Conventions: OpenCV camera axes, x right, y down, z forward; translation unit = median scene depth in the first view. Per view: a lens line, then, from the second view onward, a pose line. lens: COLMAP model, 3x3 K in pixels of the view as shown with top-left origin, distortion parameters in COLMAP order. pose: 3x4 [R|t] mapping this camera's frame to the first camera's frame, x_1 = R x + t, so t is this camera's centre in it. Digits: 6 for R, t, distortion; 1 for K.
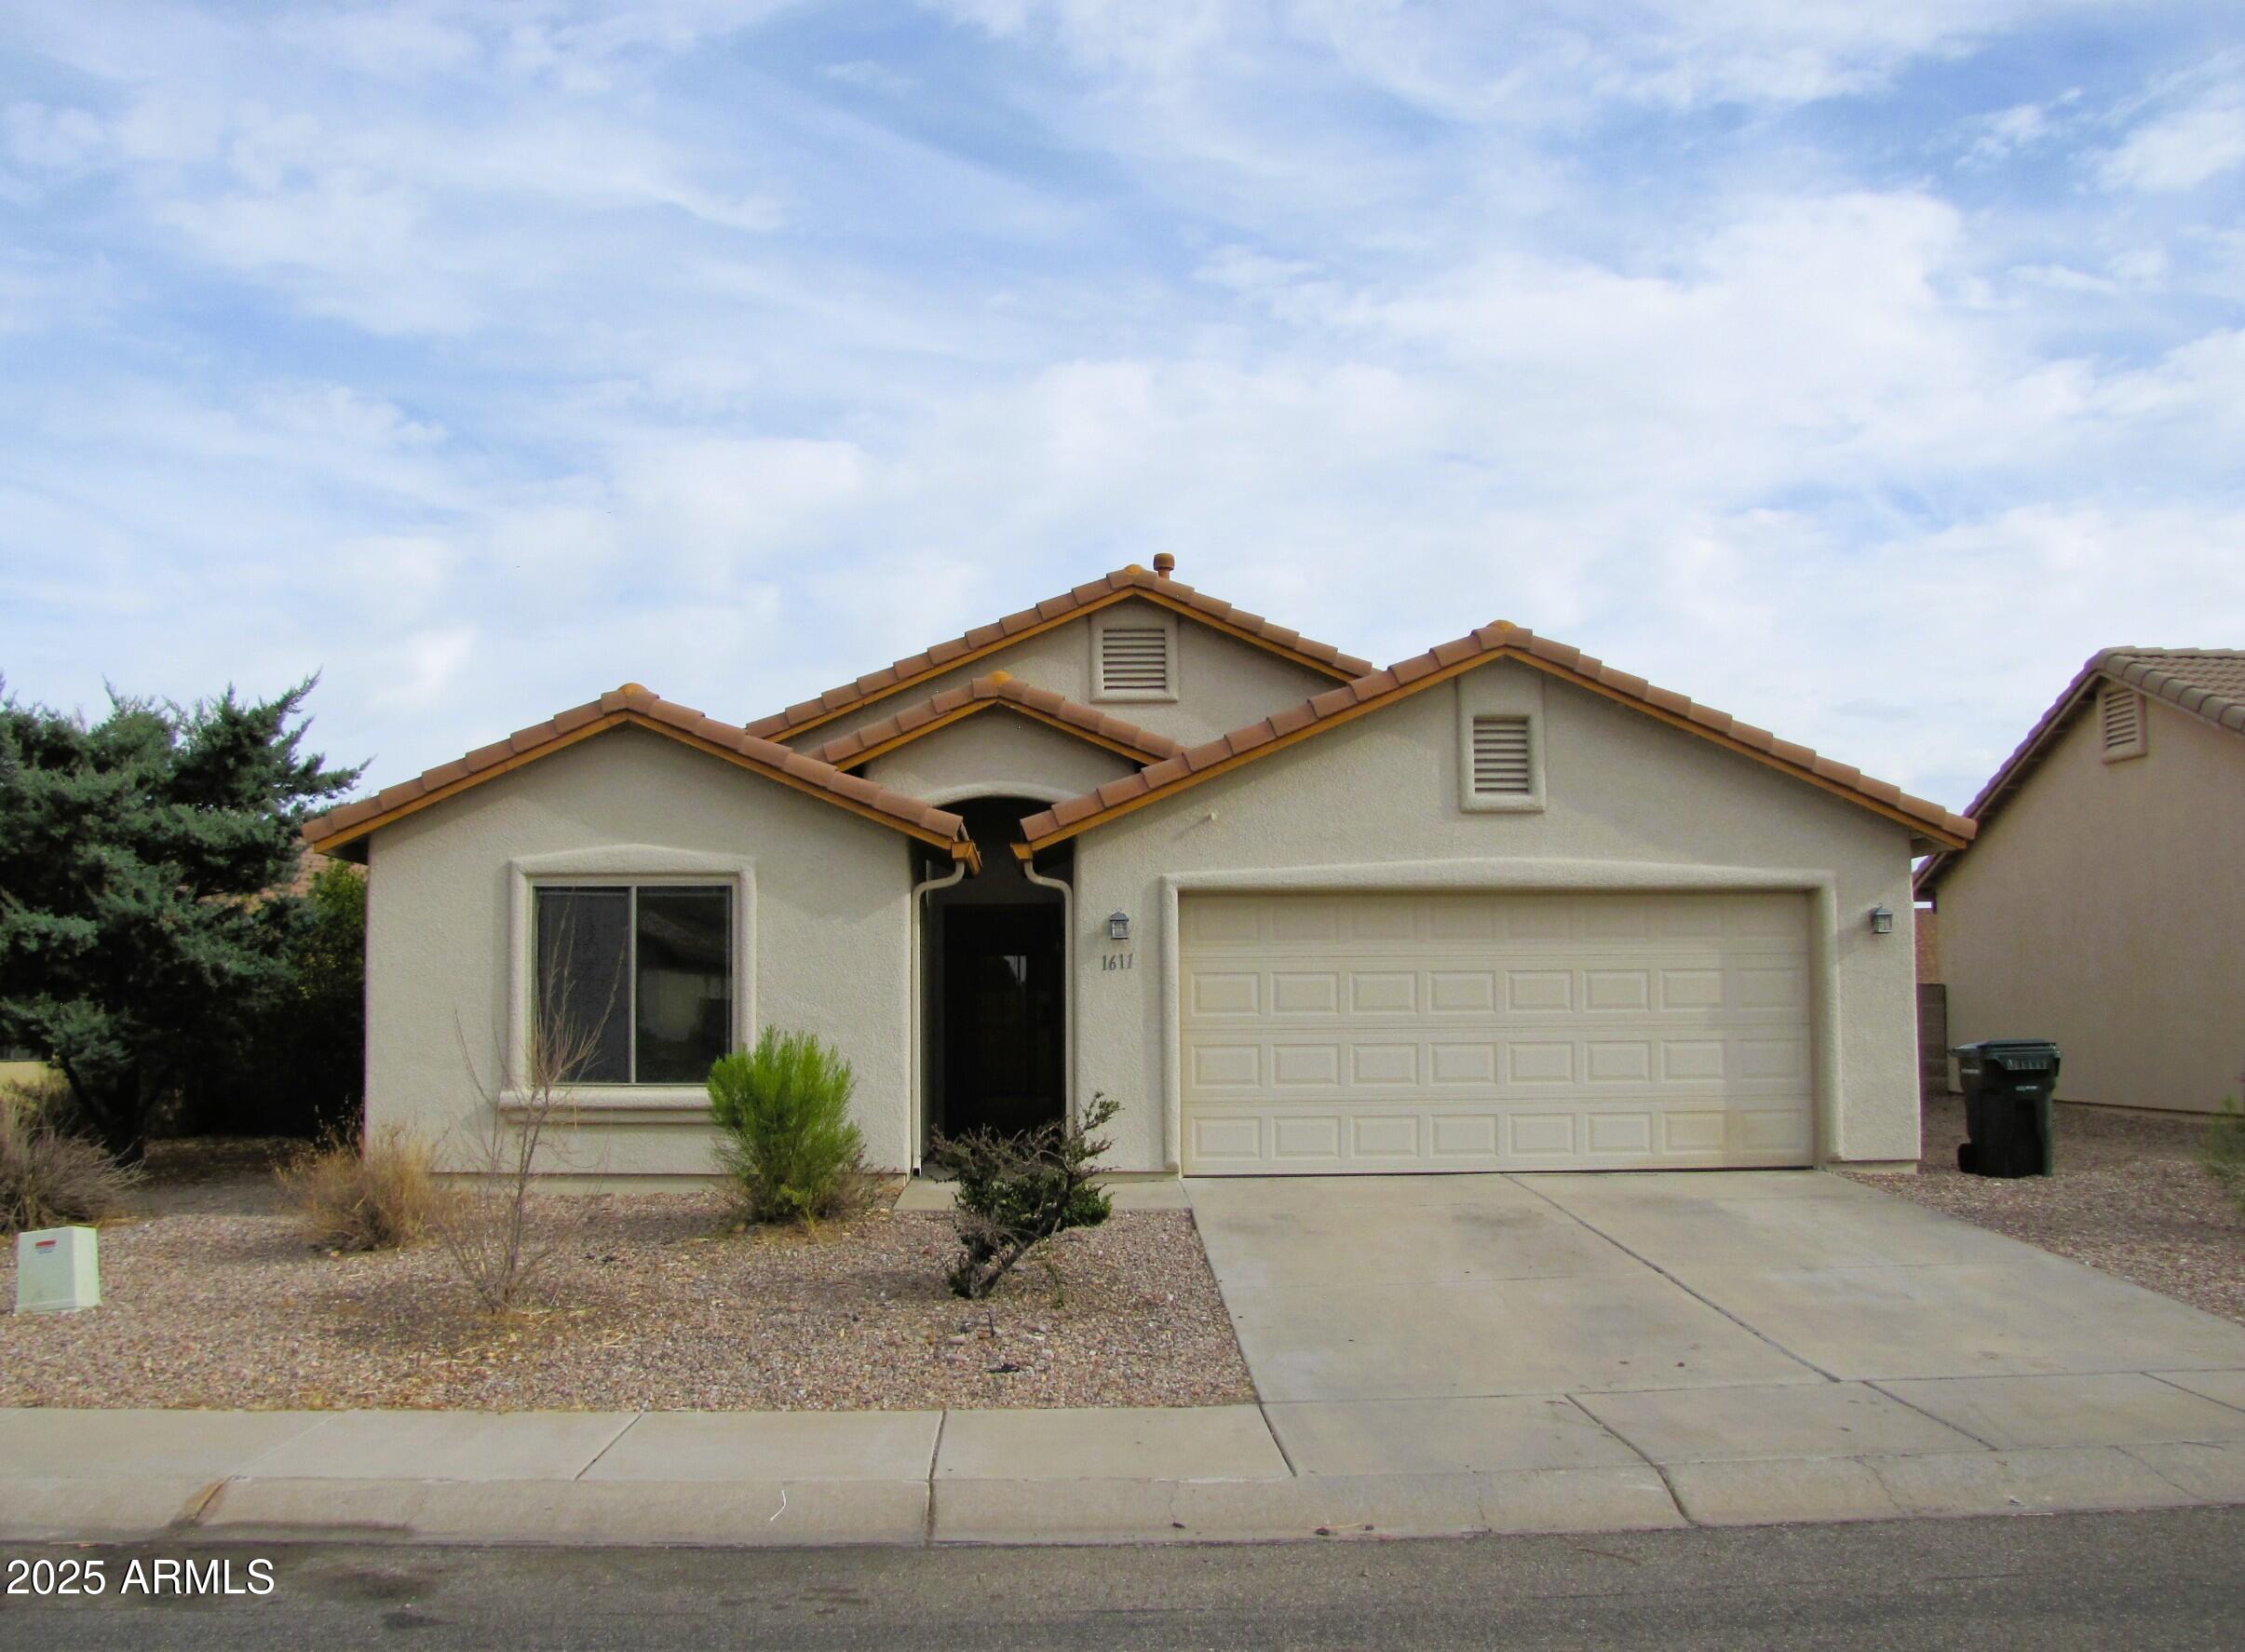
lens RADIAL K [[2381.4, 0, 1122.5], [0, 2381.4, 826.0], [0, 0, 1]] dist [-0.131394, 0.039994]
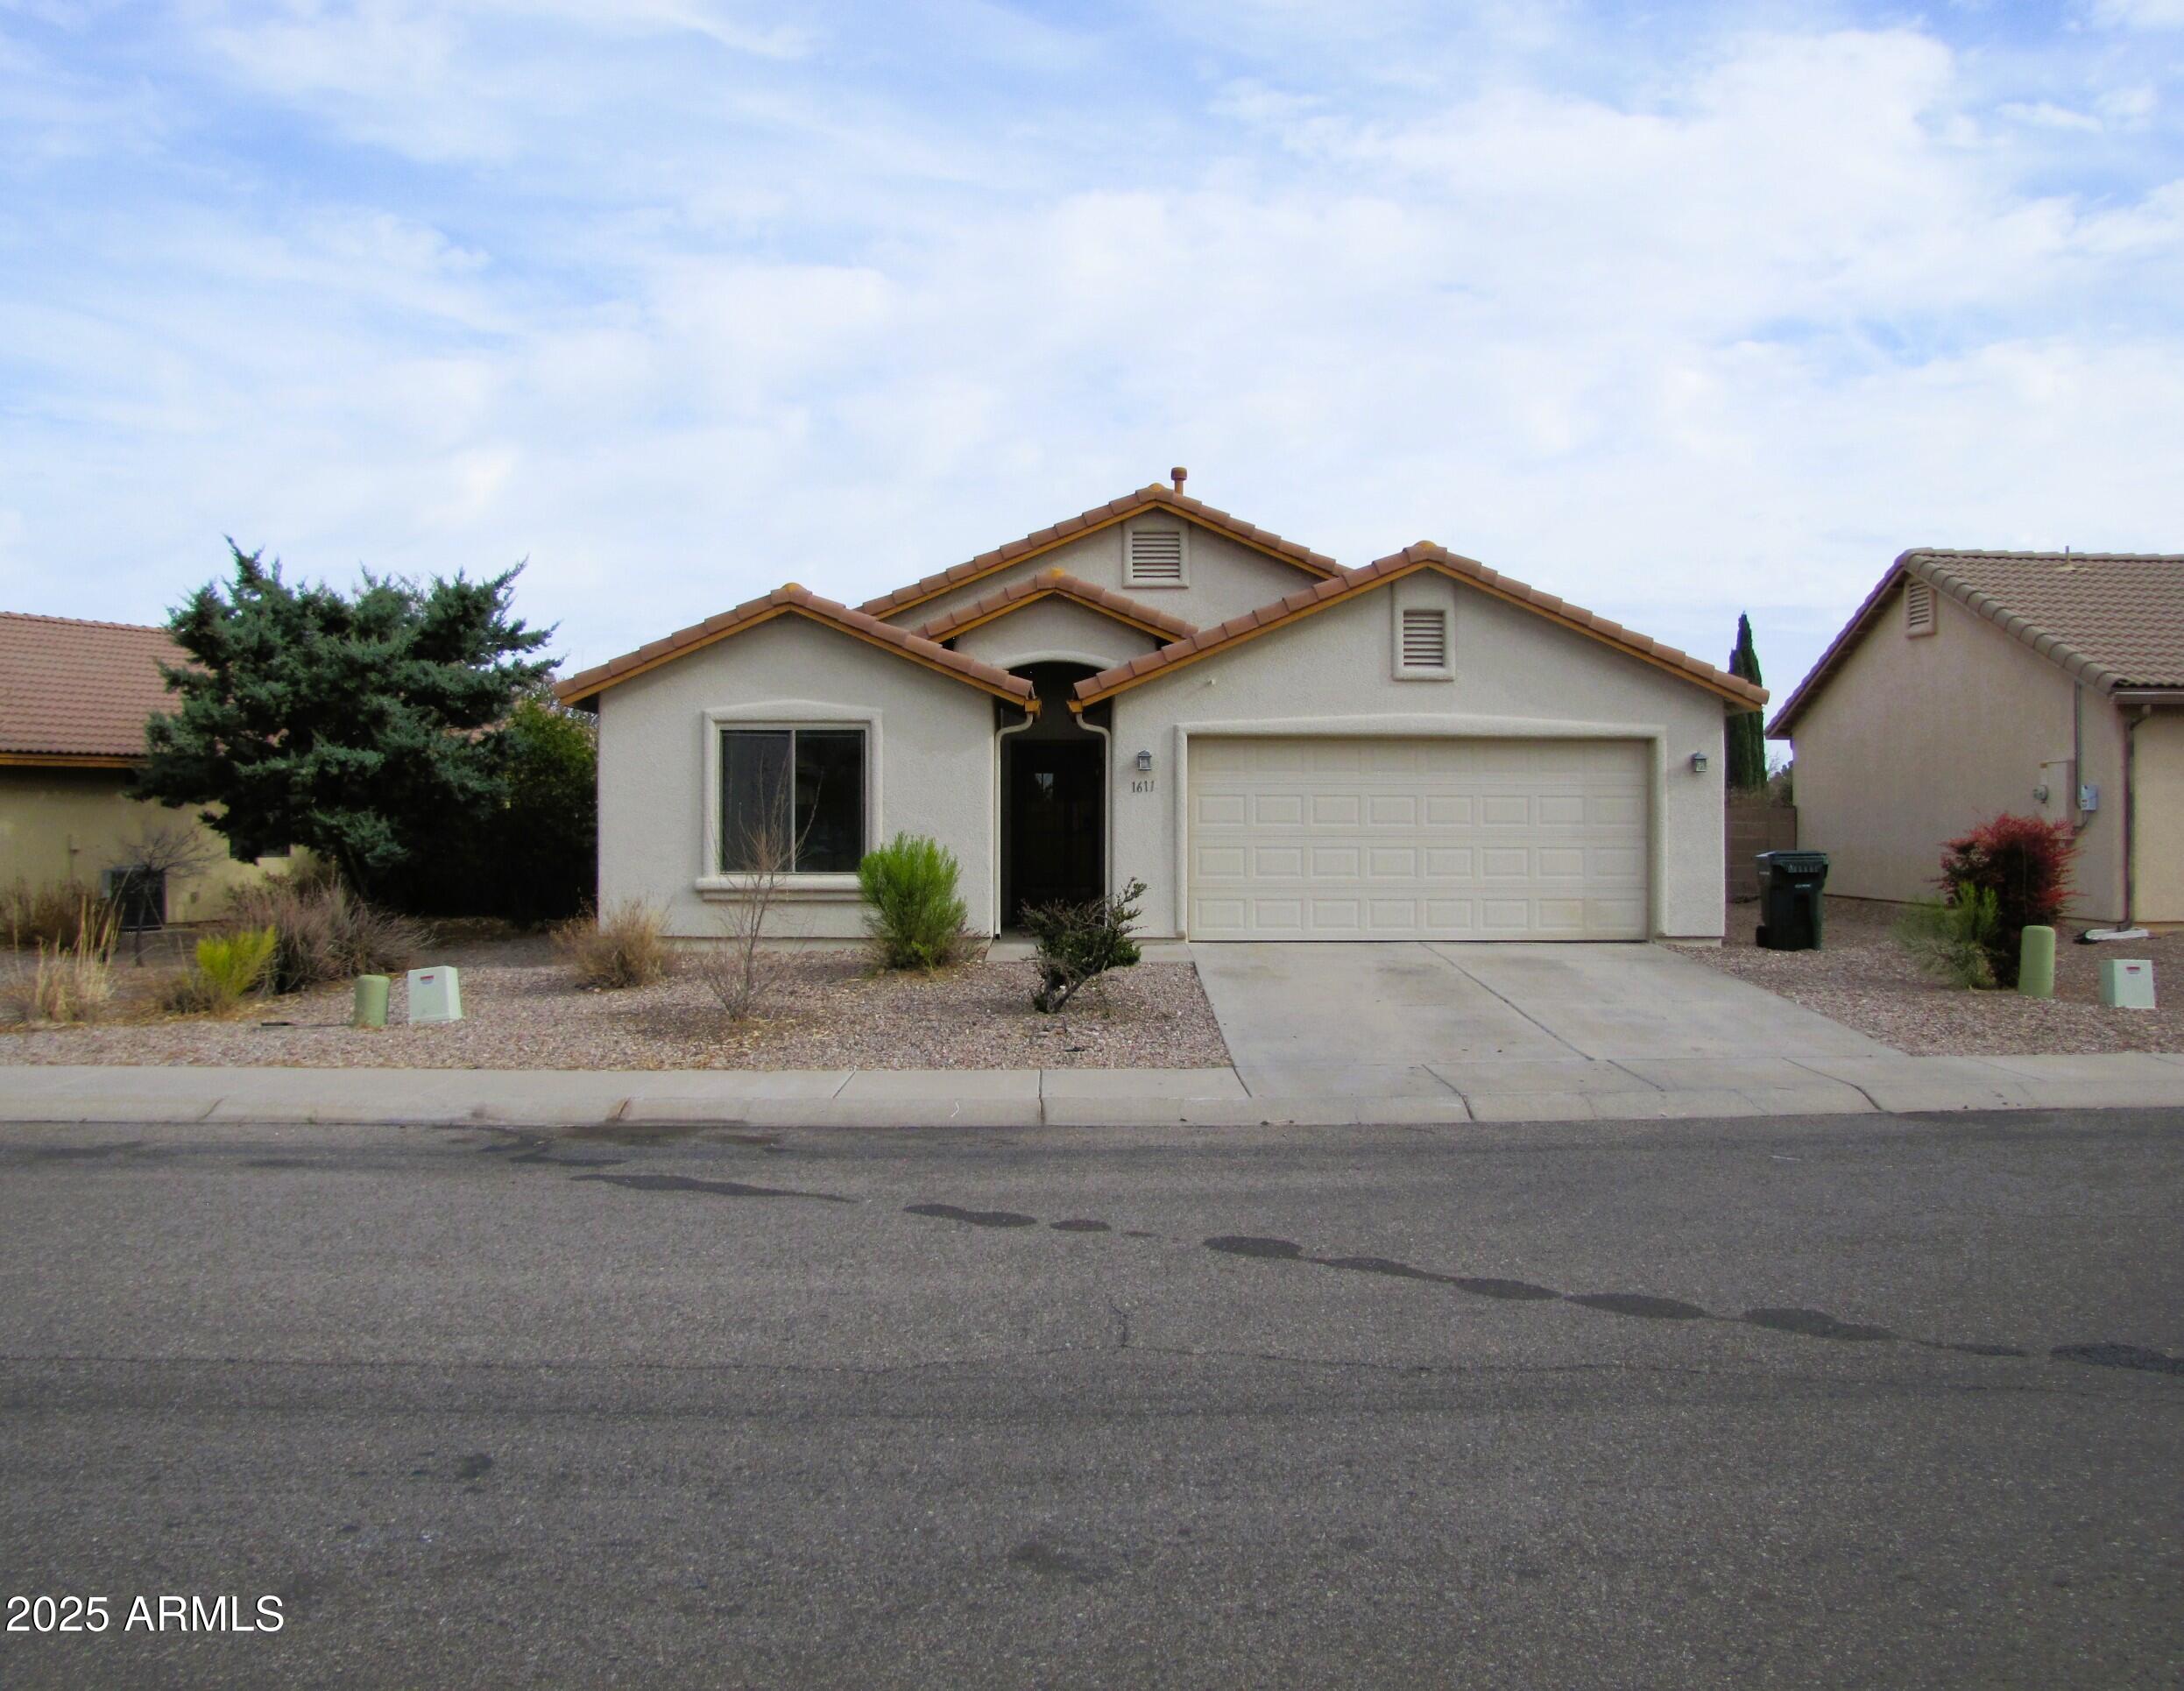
lens RADIAL K [[2438.1, 0, 1092.0], [0, 2438.1, 845.5], [0, 0, 1]] dist [-0.164215, 0.021819]
pose [[0.999853, 0.007966, -0.015167, -0.009848], [-0.006538, 0.995740, 0.091973, -0.038397], [0.015835, -0.091860, 0.995646, -0.409140]]
